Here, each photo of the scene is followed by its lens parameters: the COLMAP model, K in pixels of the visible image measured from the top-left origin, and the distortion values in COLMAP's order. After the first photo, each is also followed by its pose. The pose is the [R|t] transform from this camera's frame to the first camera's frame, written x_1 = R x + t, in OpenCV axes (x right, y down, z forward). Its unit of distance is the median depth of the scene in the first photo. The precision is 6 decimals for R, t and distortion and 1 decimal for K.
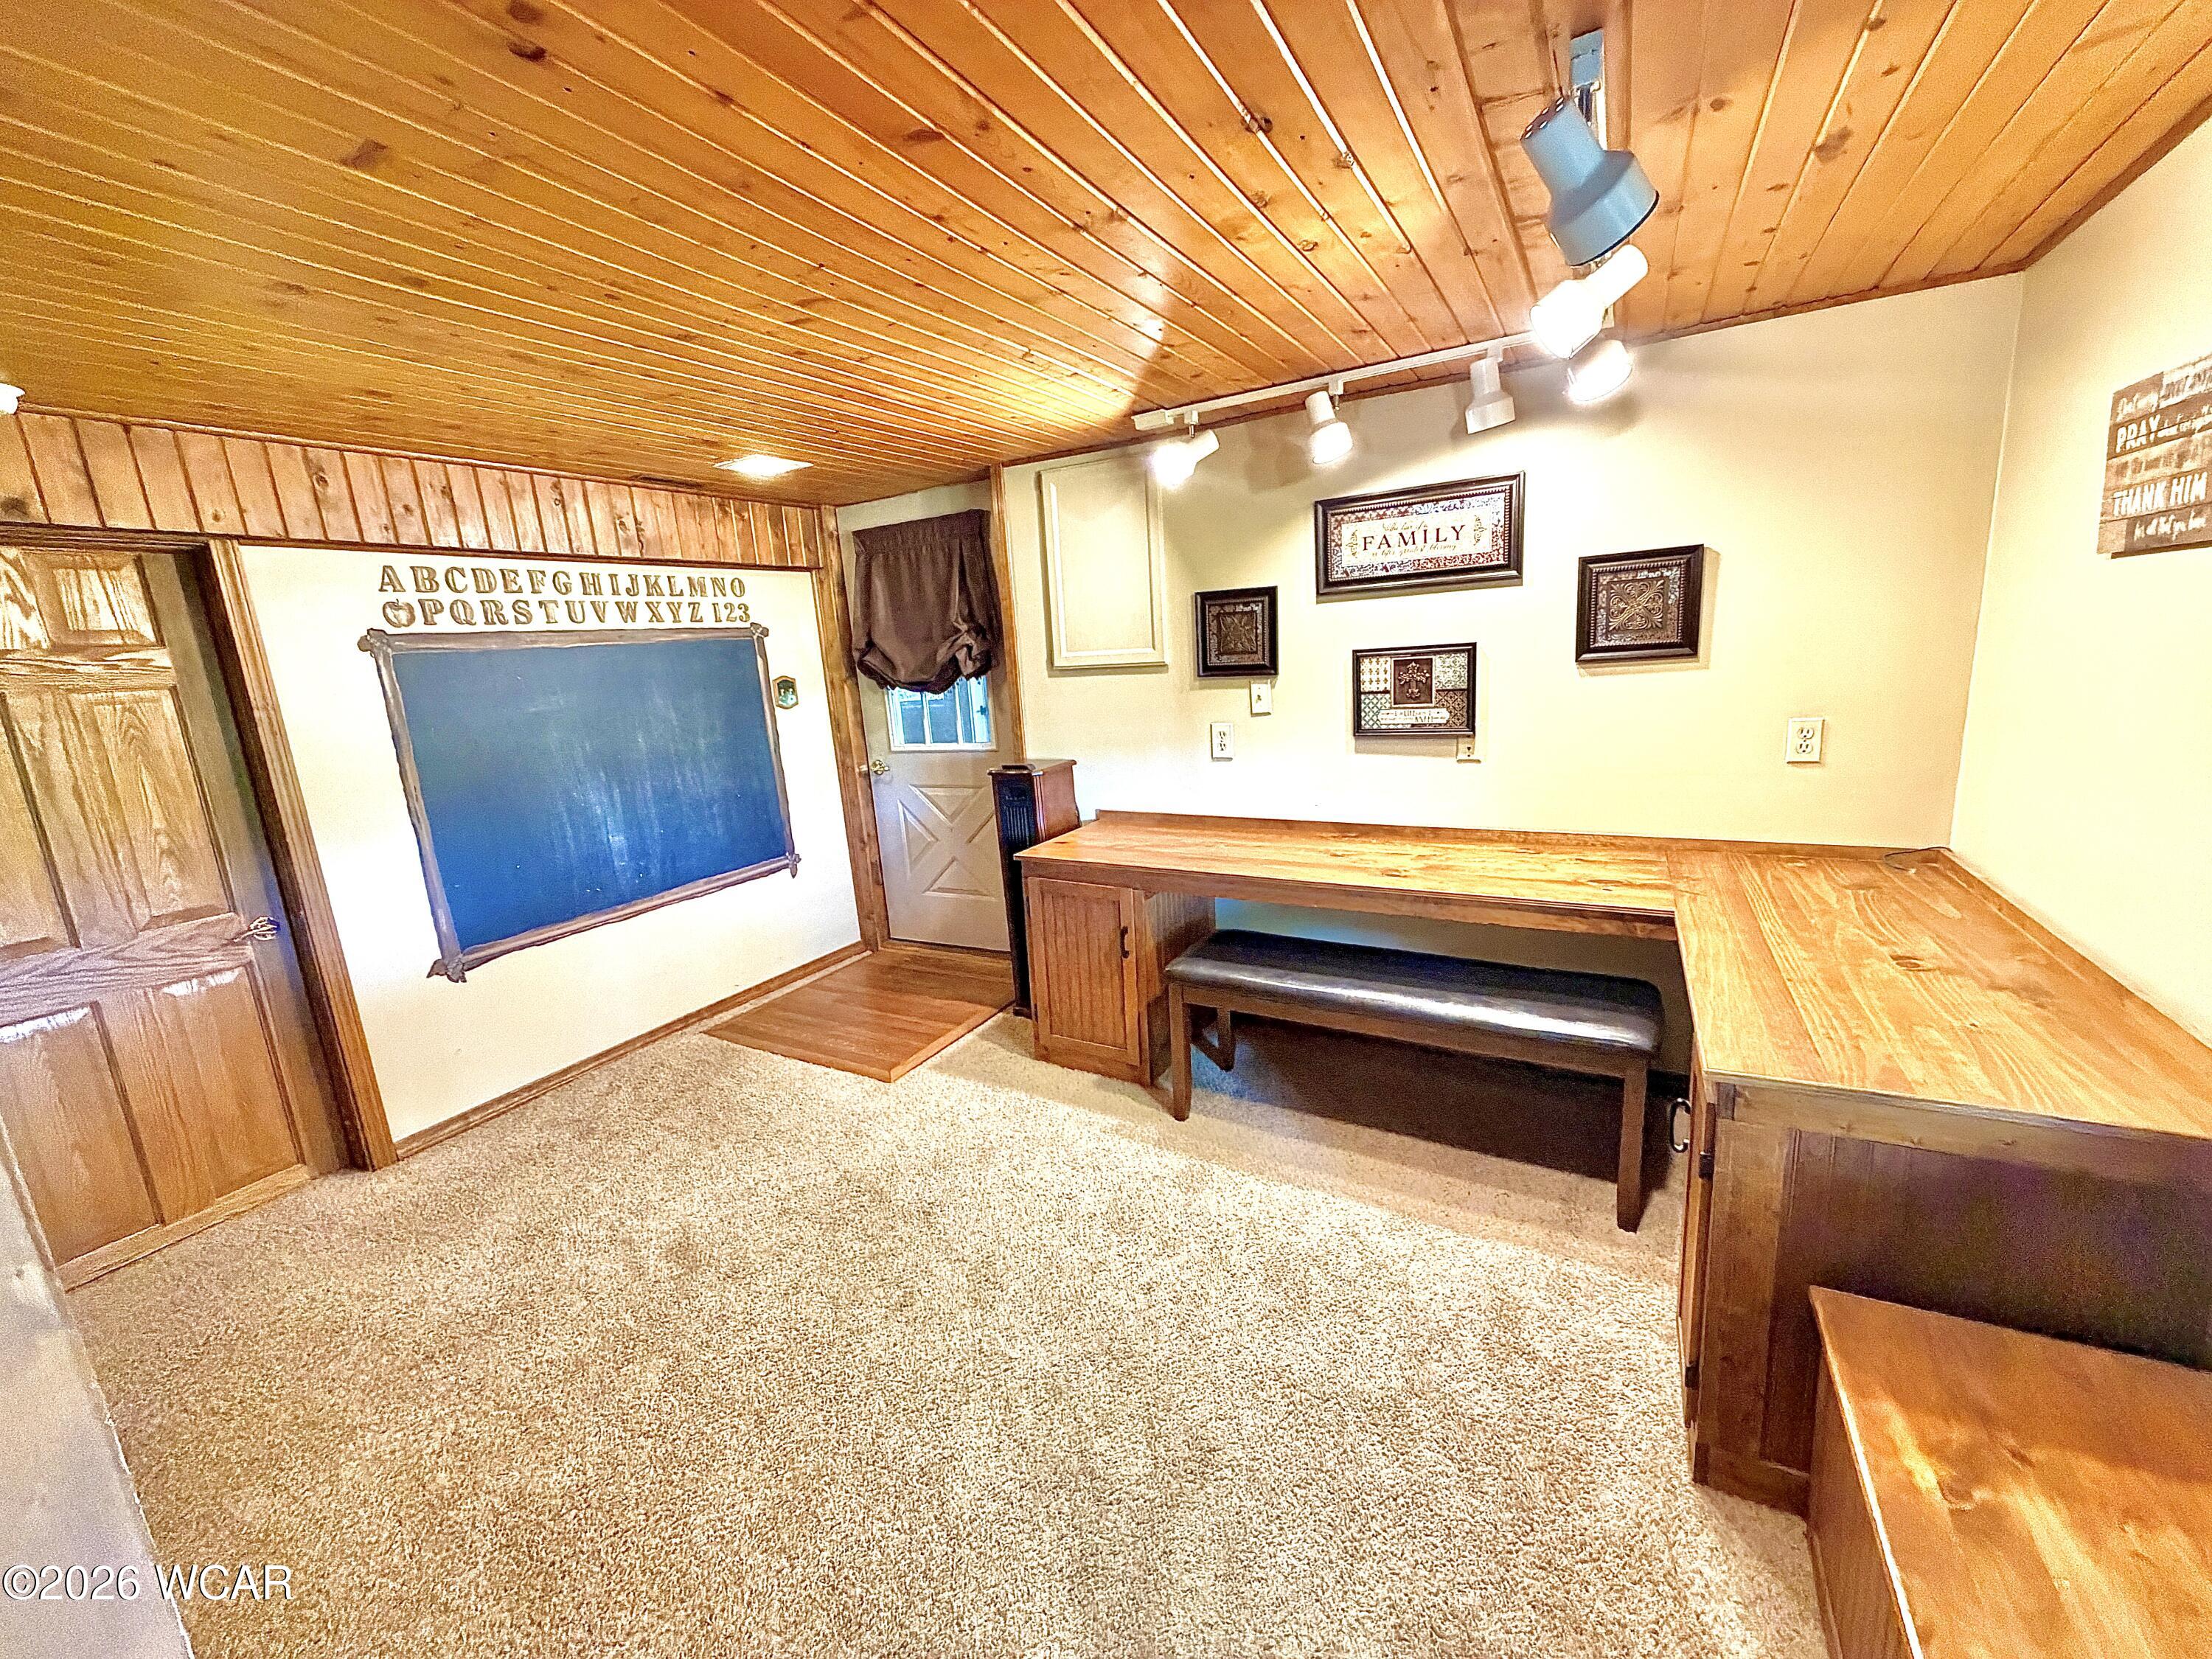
lens RADIAL K [[881.6, 0, 1097.9], [0, 881.6, 833.0], [0, 0, 1]] dist [0.002601, -0.000311]
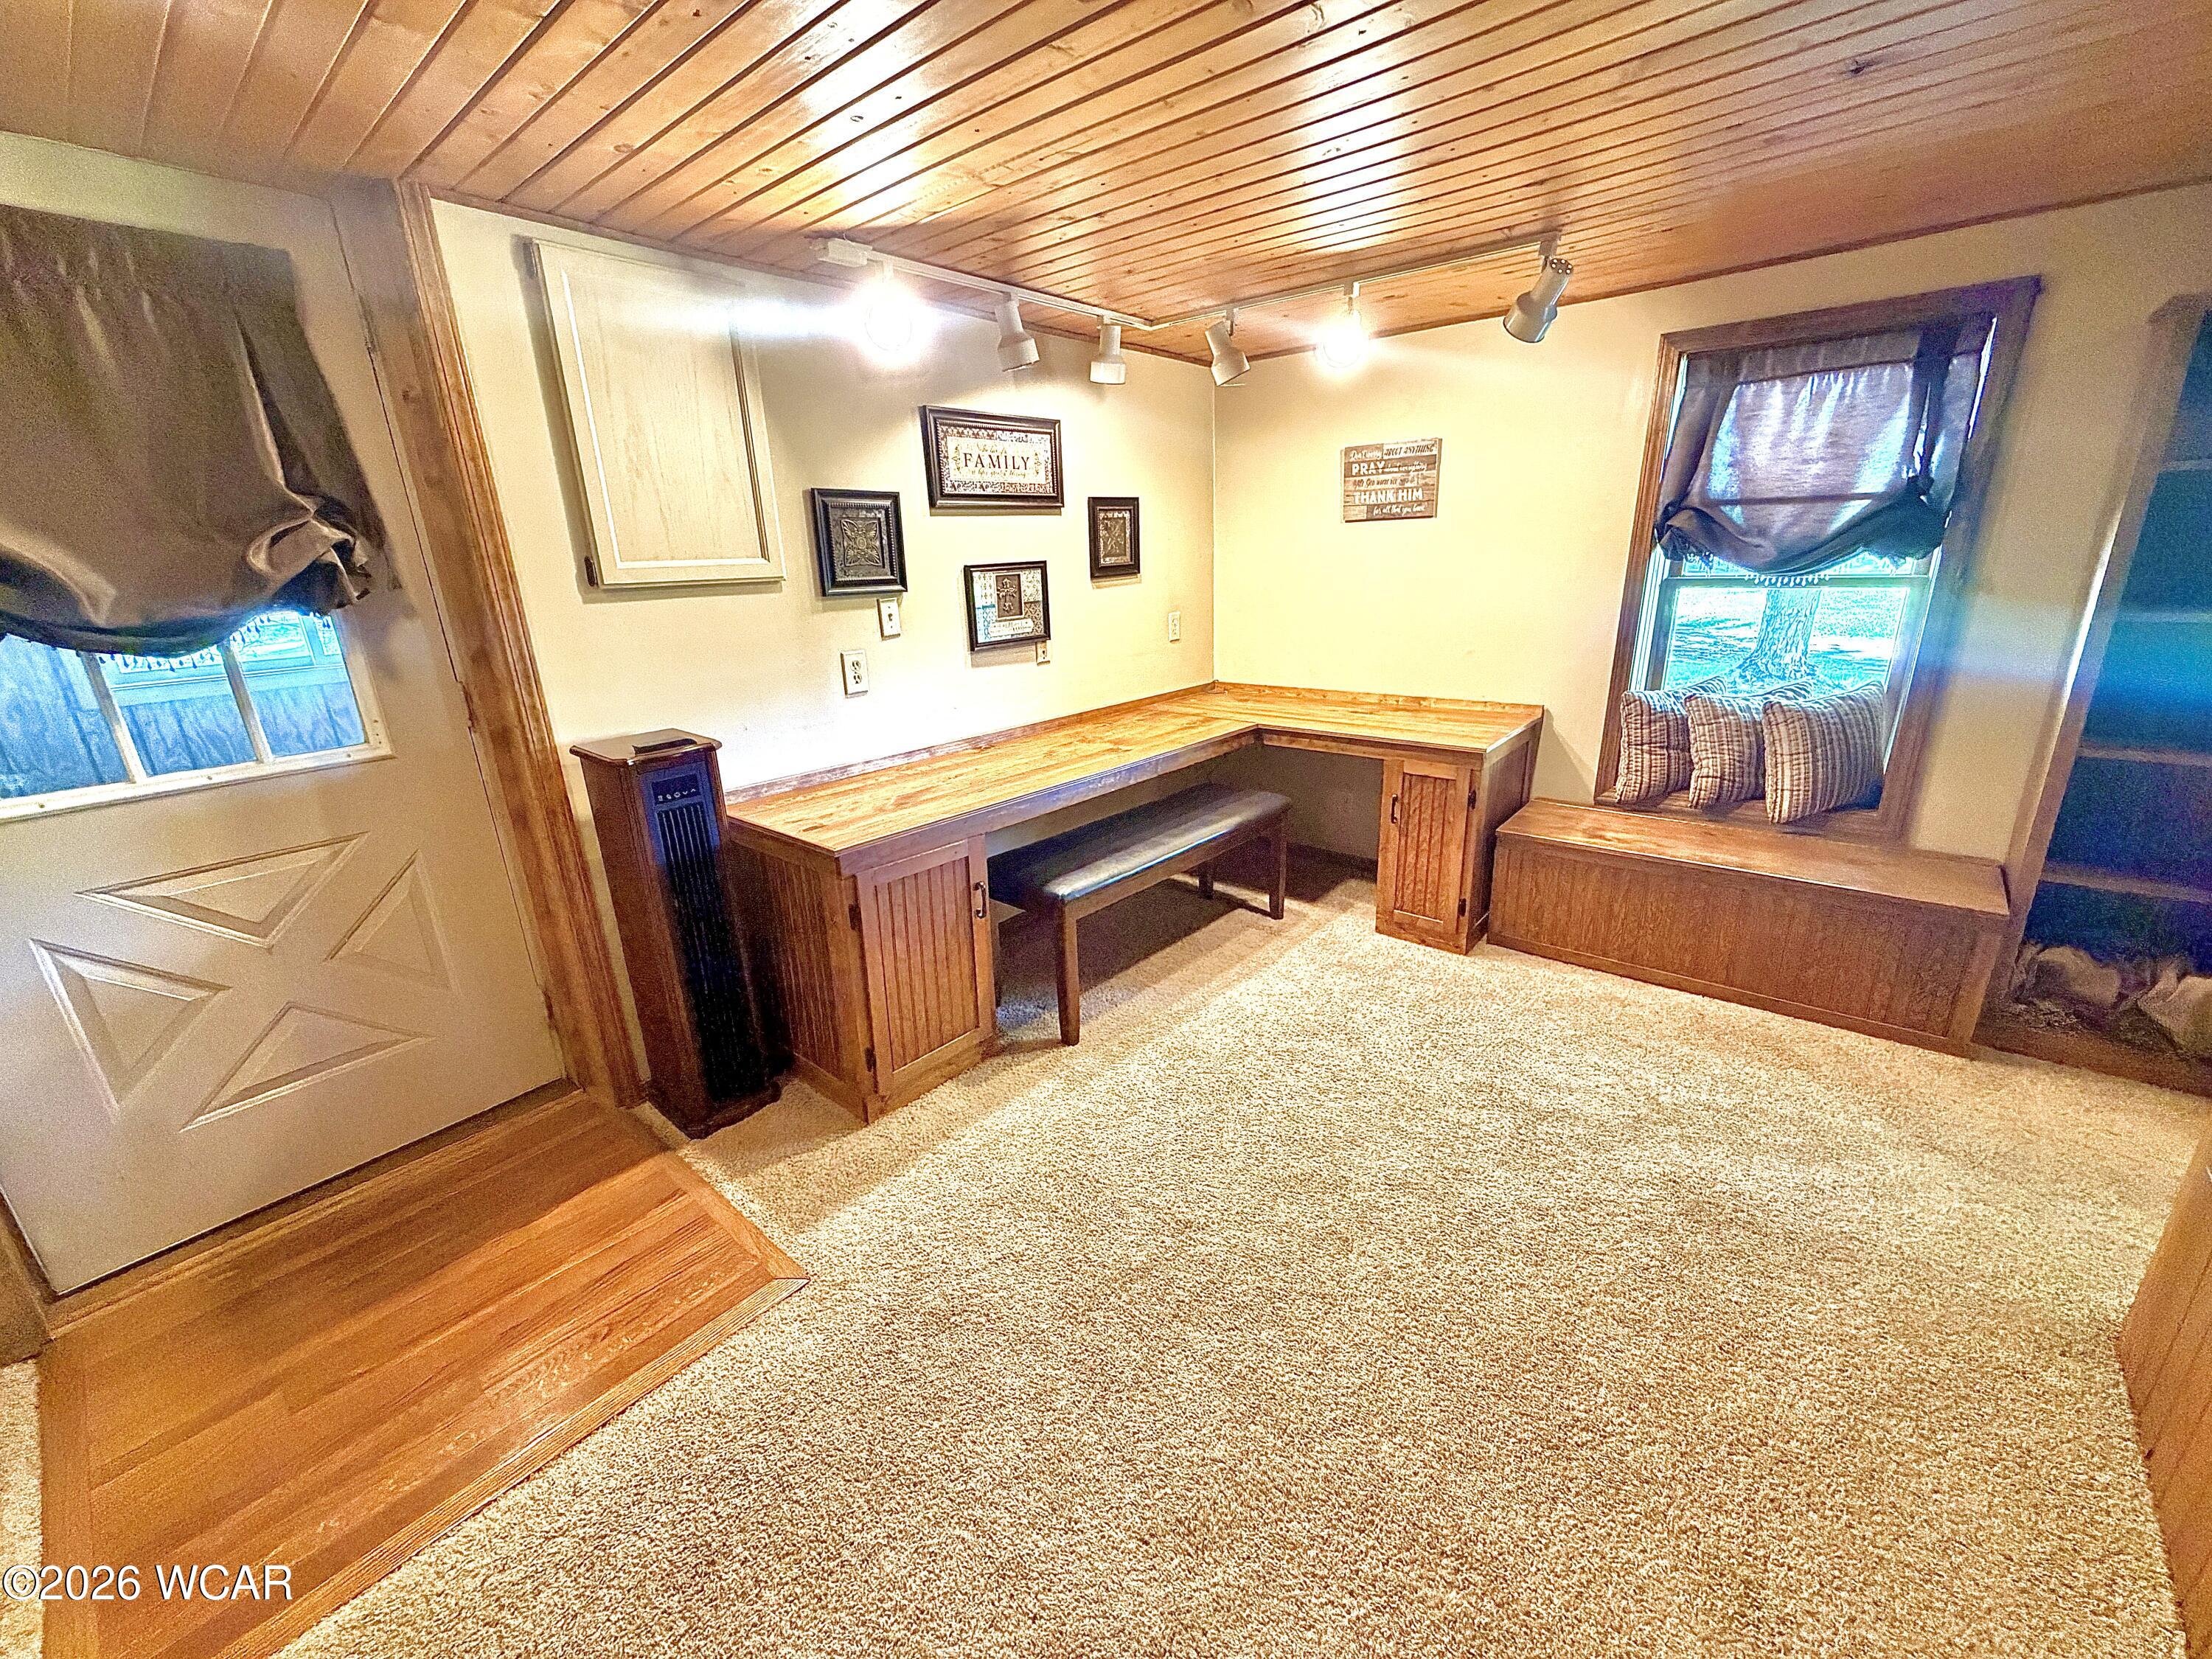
lens RADIAL K [[881.6, 0, 1097.9], [0, 881.6, 833.0], [0, 0, 1]] dist [0.002601, -0.000311]
pose [[0.193404, -0.247422, 0.949409, -0.735999], [0.225263, 0.953027, 0.202476, -0.084958], [-0.954909, 0.174707, 0.240055, 0.667582]]
